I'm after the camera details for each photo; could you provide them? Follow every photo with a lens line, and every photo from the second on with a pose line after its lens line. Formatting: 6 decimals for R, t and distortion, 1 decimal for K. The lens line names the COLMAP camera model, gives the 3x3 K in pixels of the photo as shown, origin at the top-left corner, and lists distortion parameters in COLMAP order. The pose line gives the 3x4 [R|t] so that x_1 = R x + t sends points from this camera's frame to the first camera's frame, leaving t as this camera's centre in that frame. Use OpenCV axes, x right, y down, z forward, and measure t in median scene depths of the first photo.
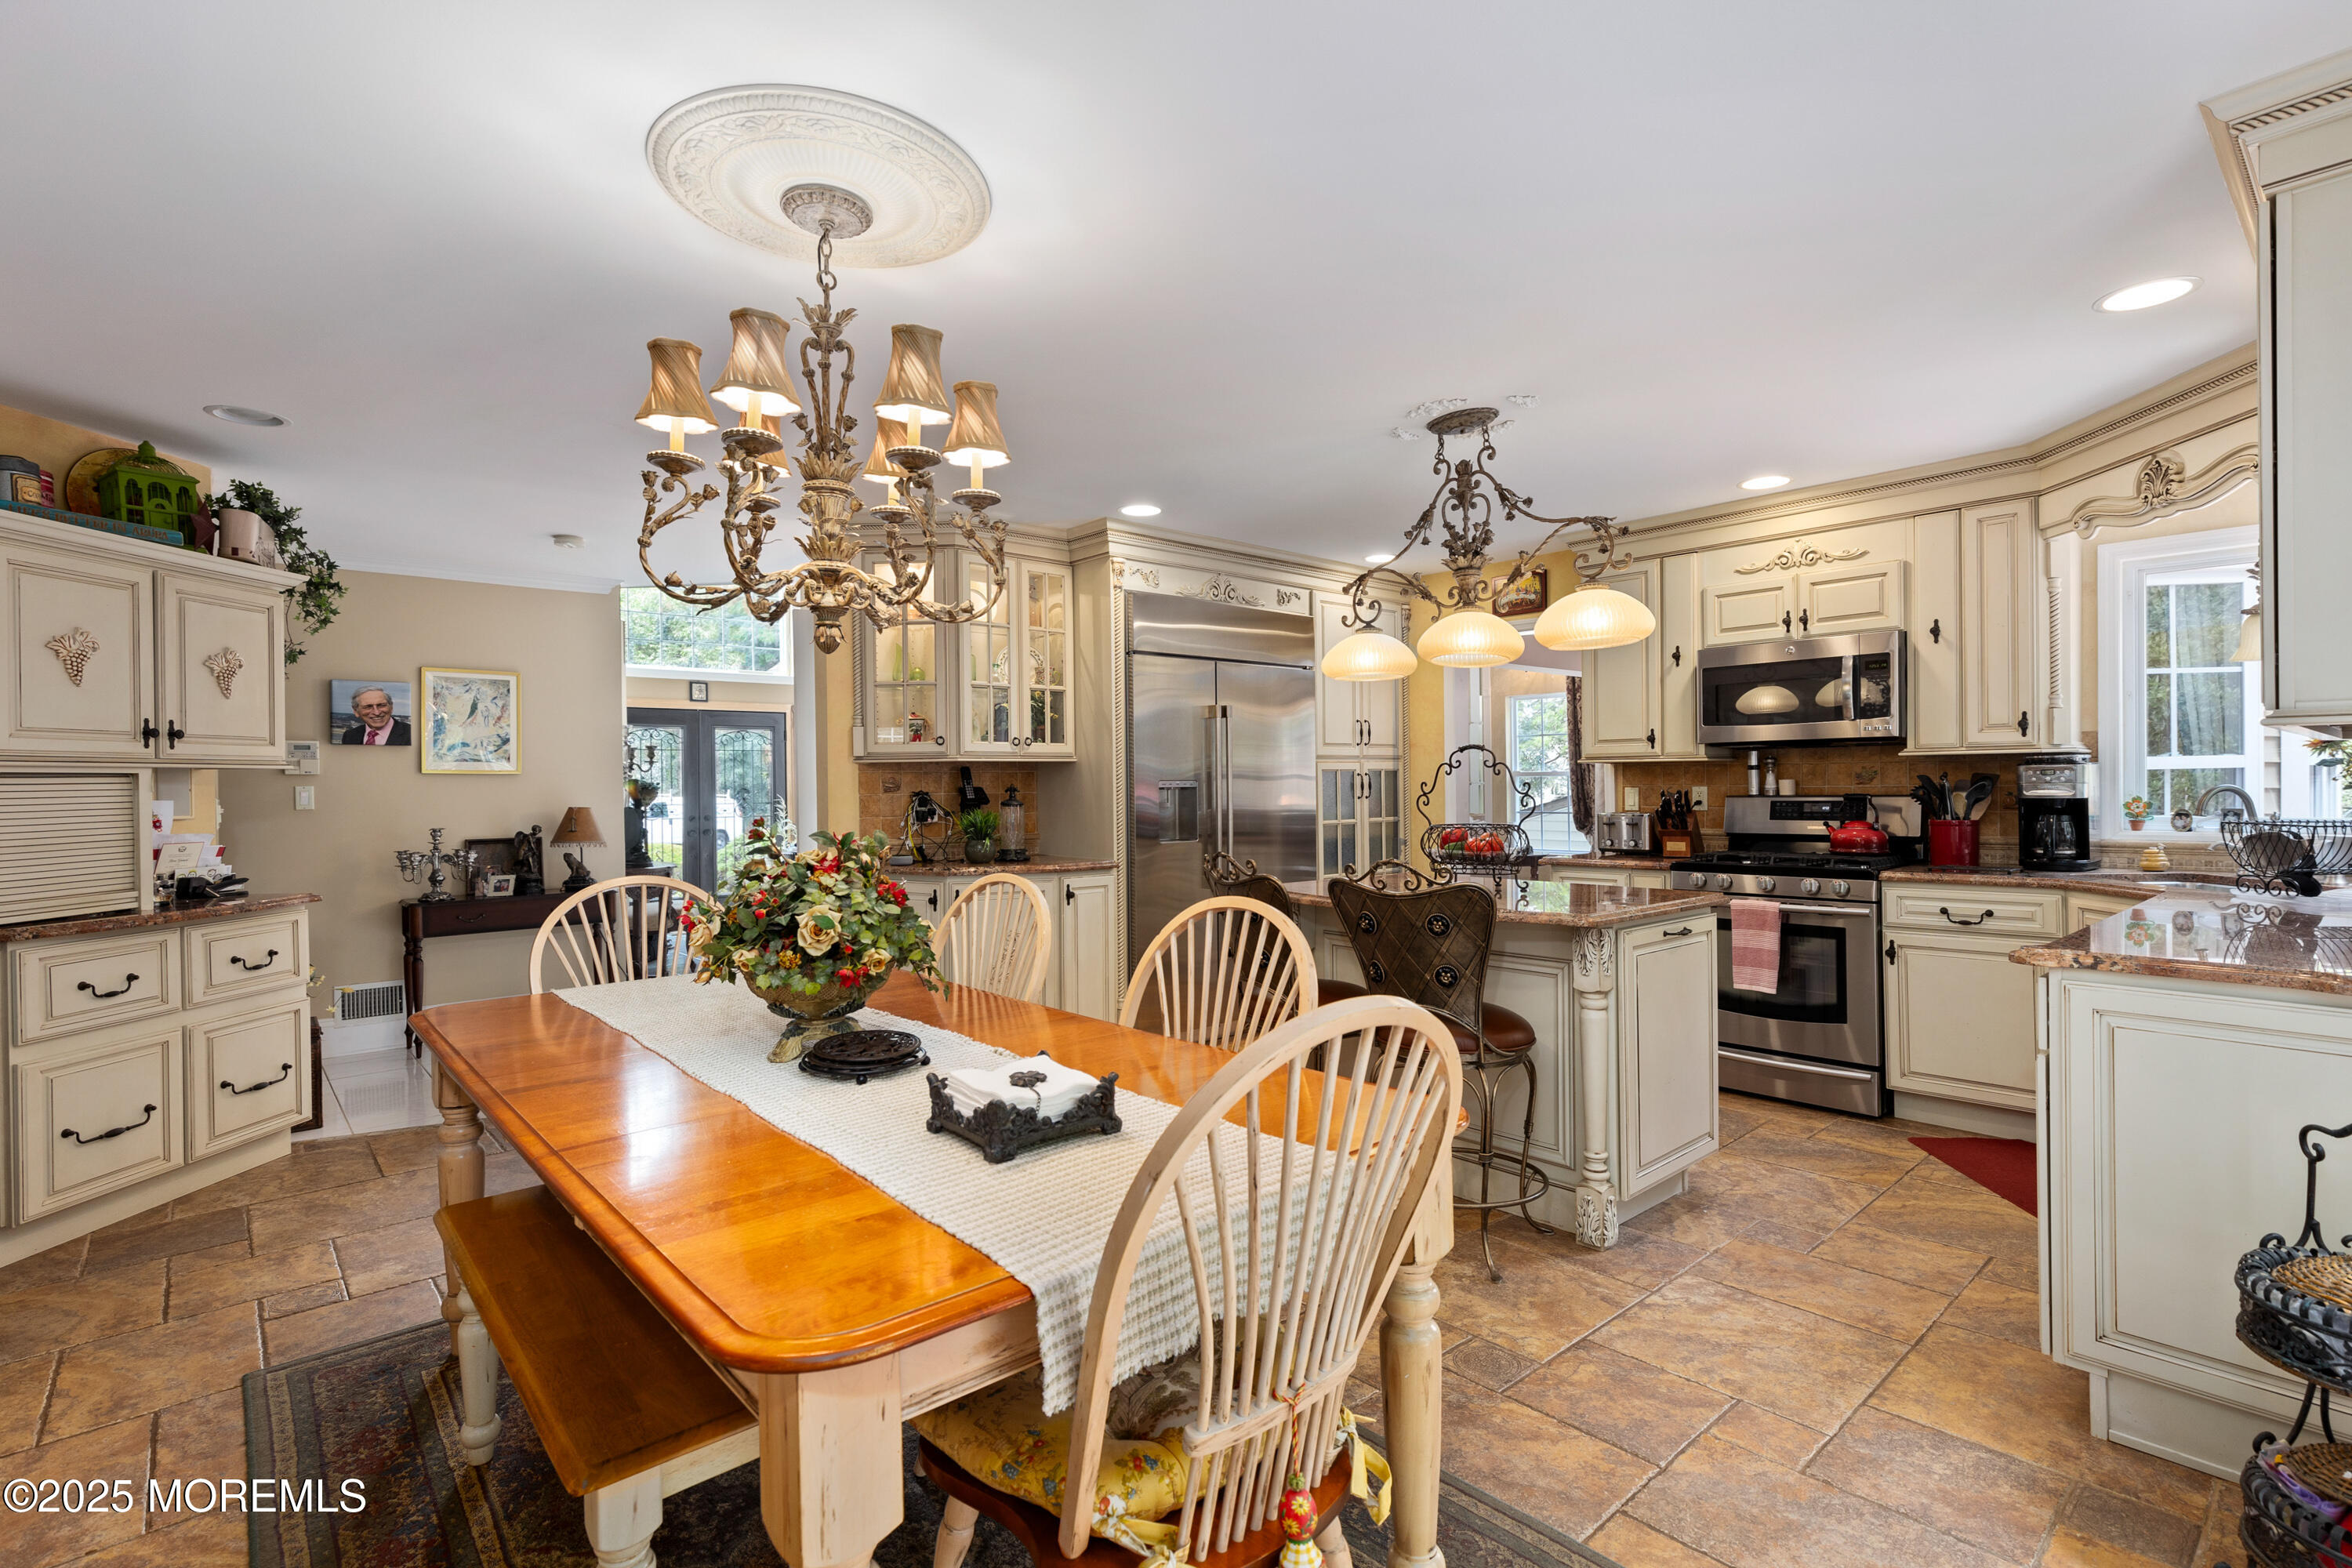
lens RADIAL K [[1091.5, 0, 1187.7], [0, 1091.5, 786.7], [0, 0, 1]] dist [0.000255, -0.000742]
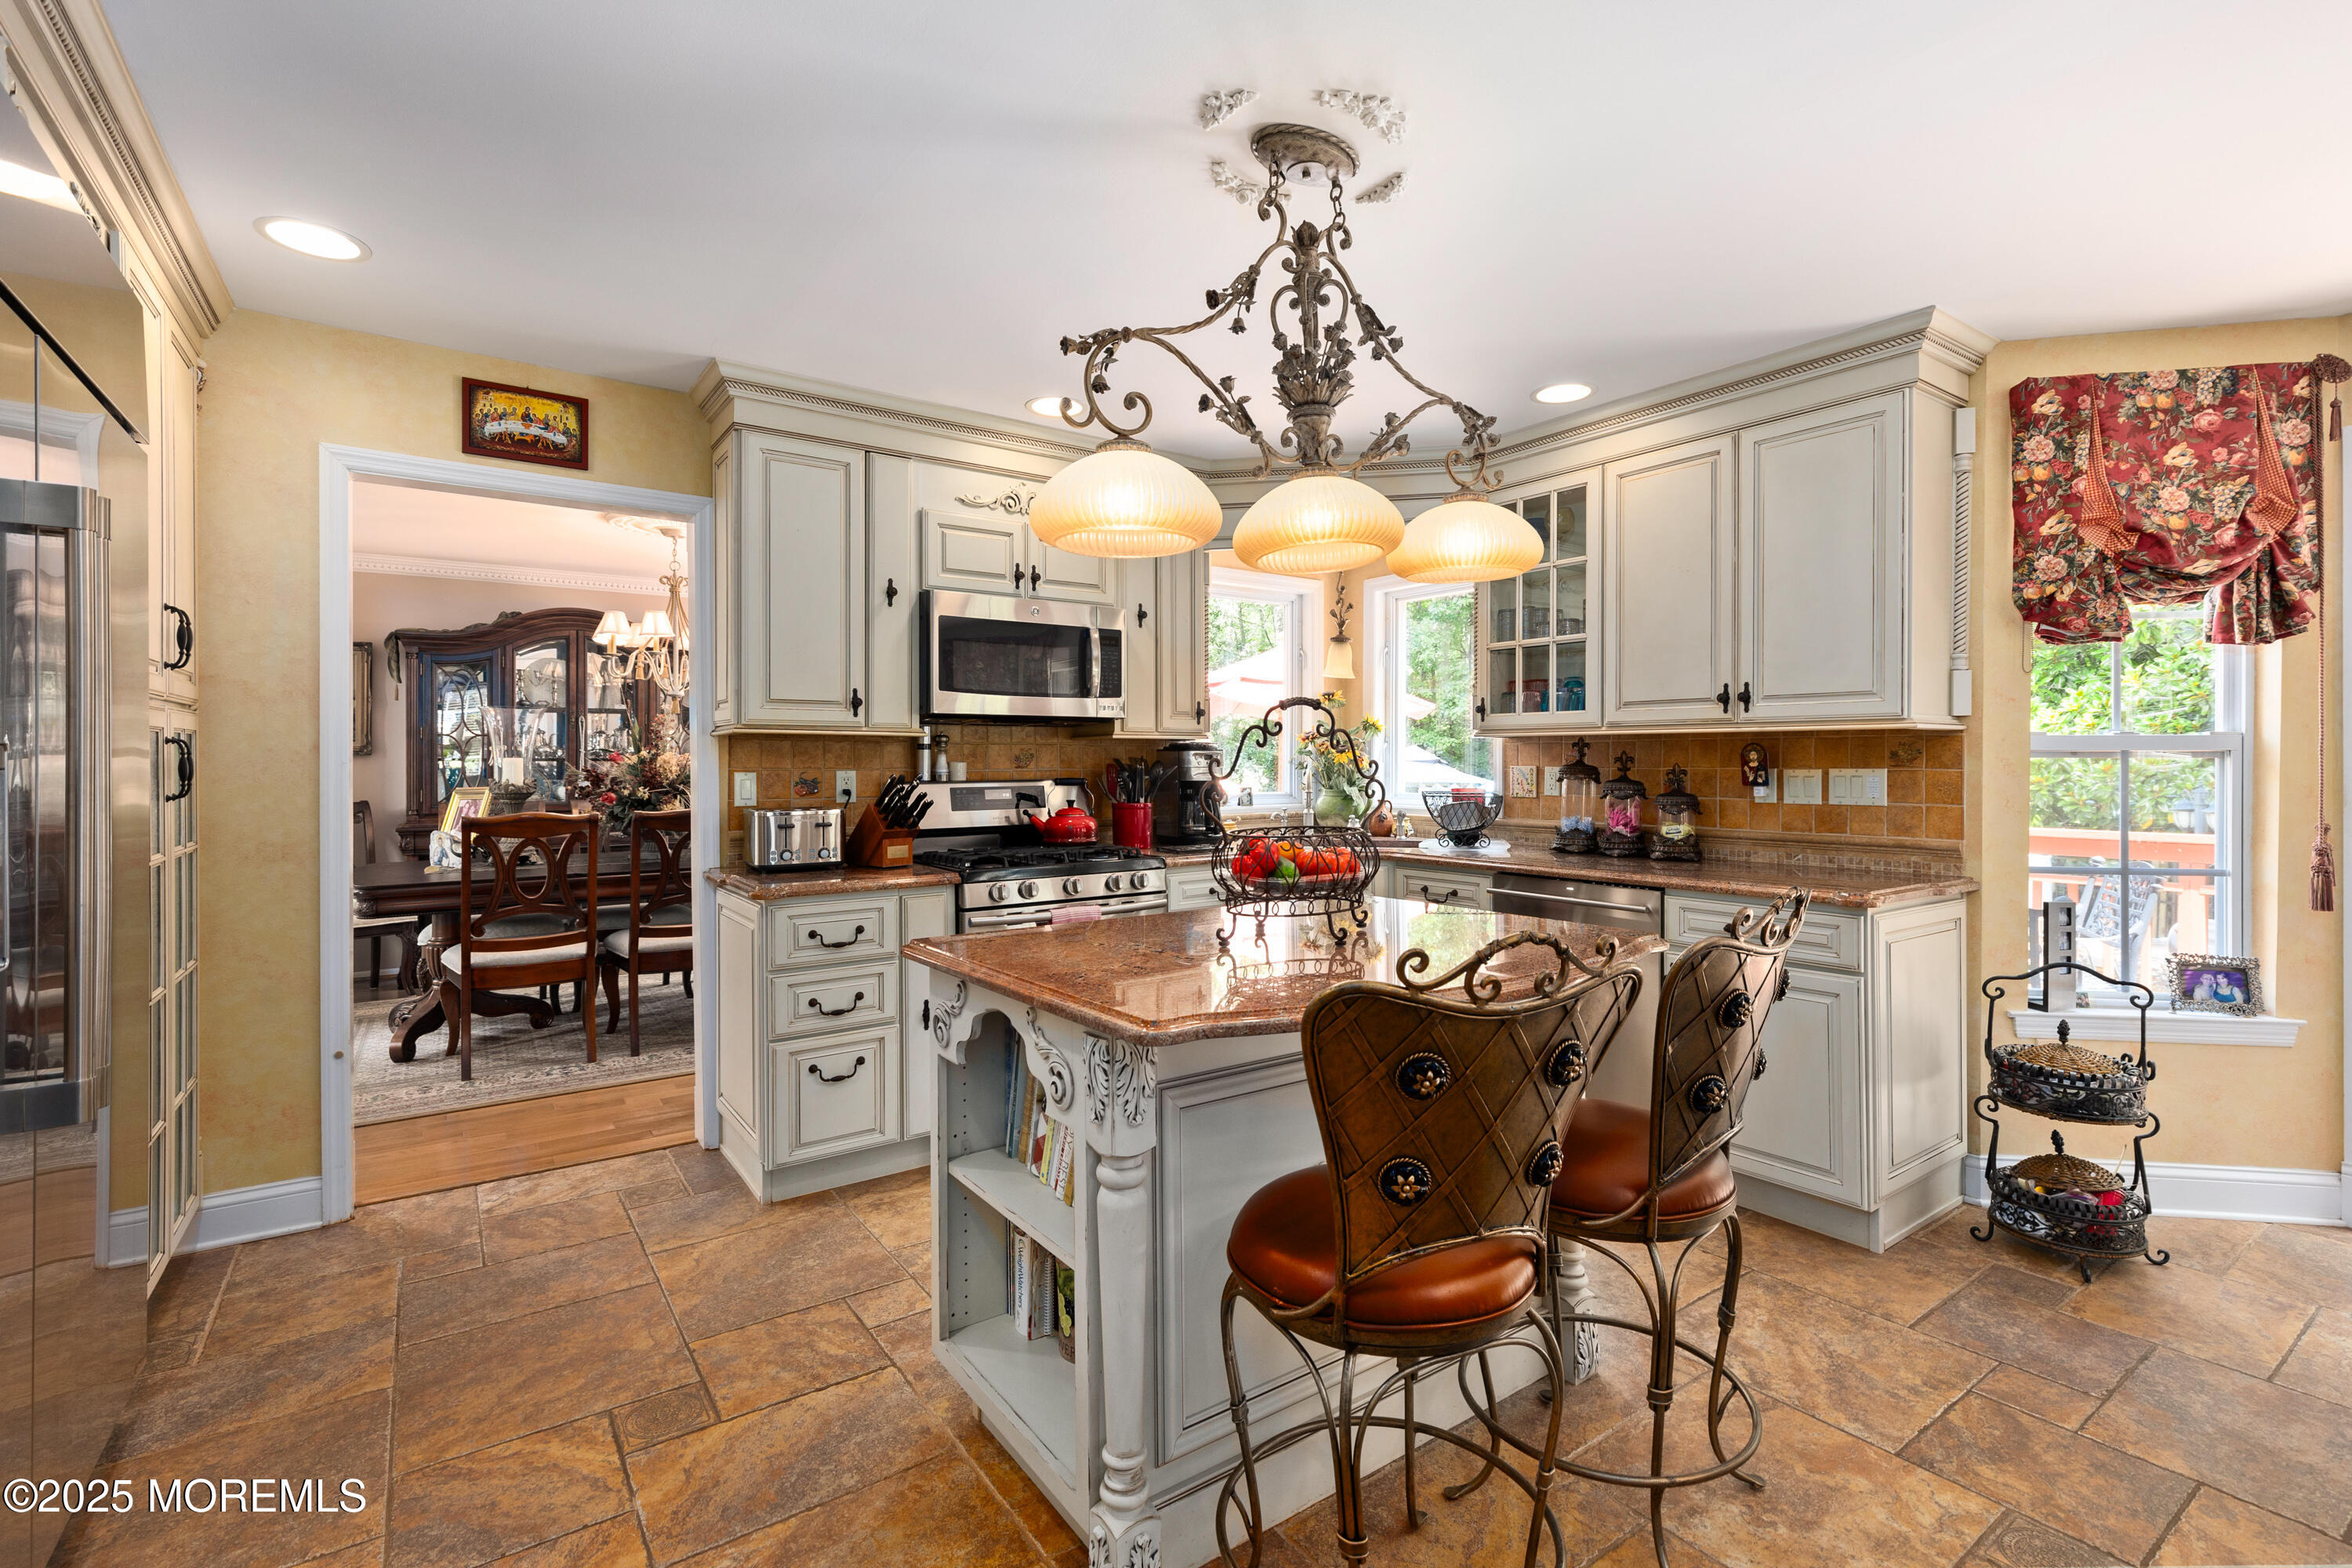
lens RADIAL K [[1070.9, 0, 1194.8], [0, 1070.9, 767.1], [0, 0, 1]] dist [0.002746, 0.000072]
pose [[0.105727, 0.005881, 0.994378, -0.294697], [0.001873, 0.999980, -0.006113, 0.003220], [-0.994393, 0.002509, 0.105714, 0.867559]]
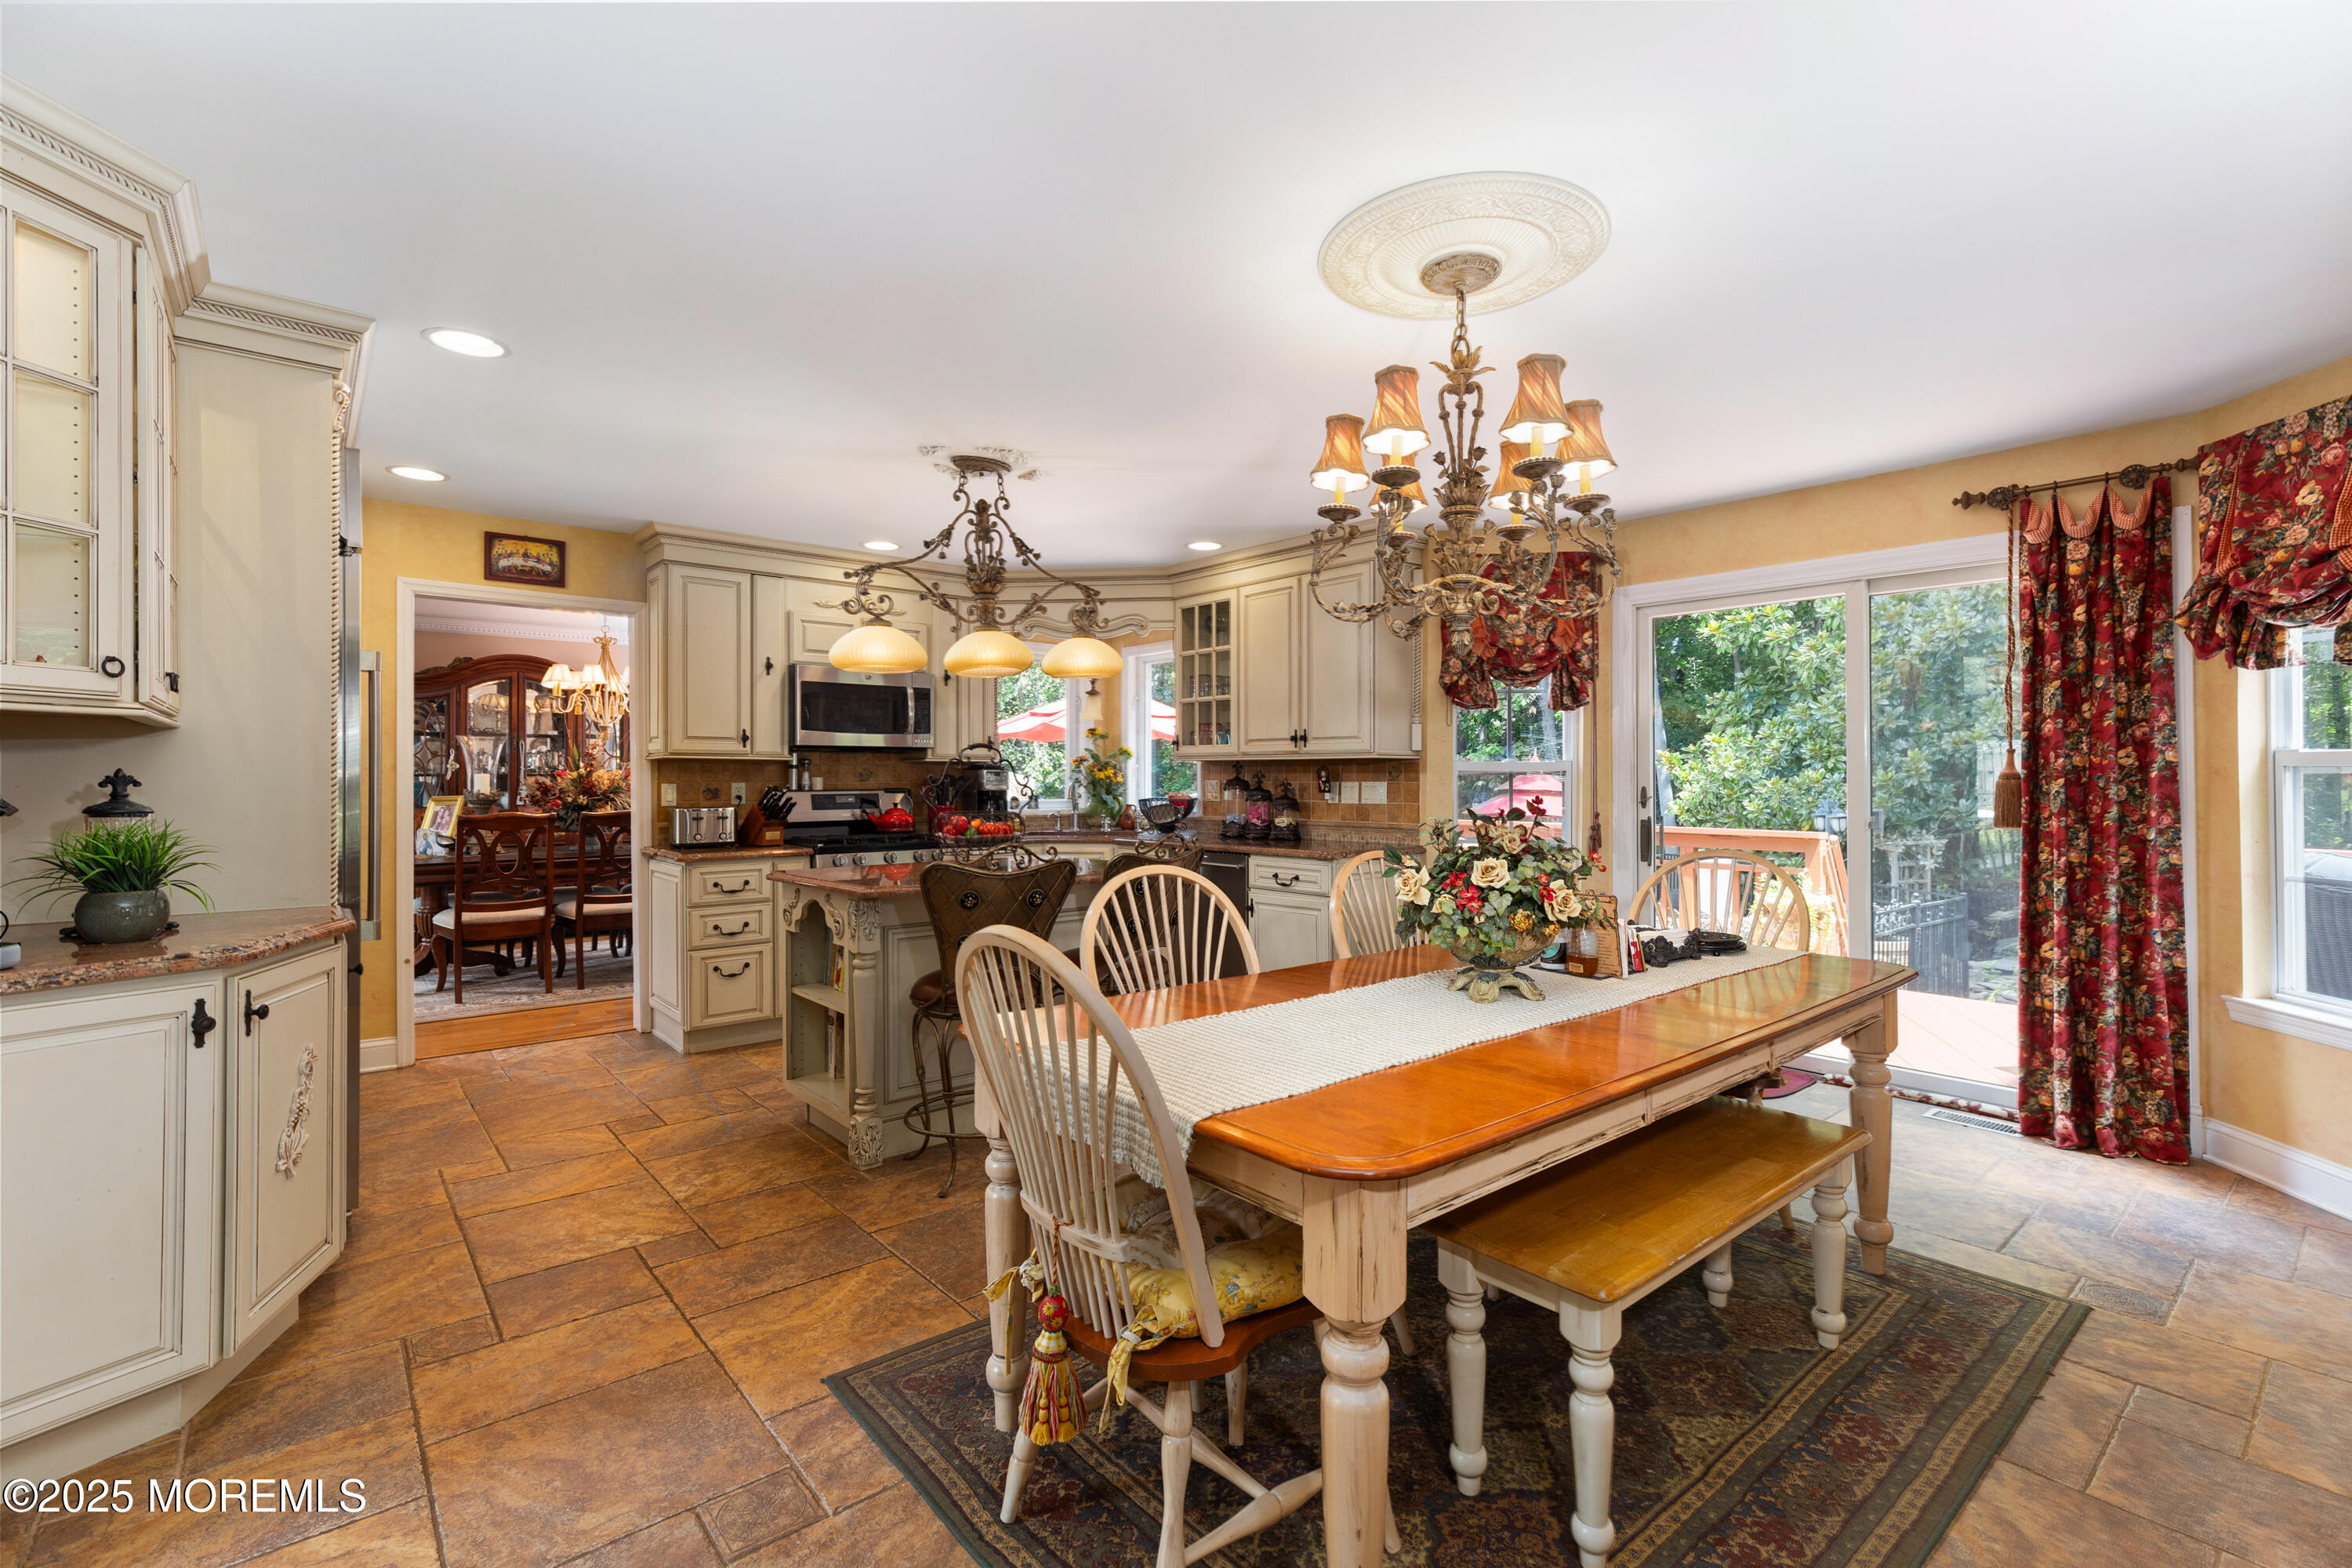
lens RADIAL K [[1054.8, 0, 1182.8], [0, 1054.8, 779.3], [0, 0, 1]] dist [0.009904, -0.000020]
pose [[0.025961, 0.008860, 0.999624, -0.751664], [0.001965, 0.999958, -0.008914, 0.008674], [-0.999661, 0.002195, 0.025942, 0.657607]]
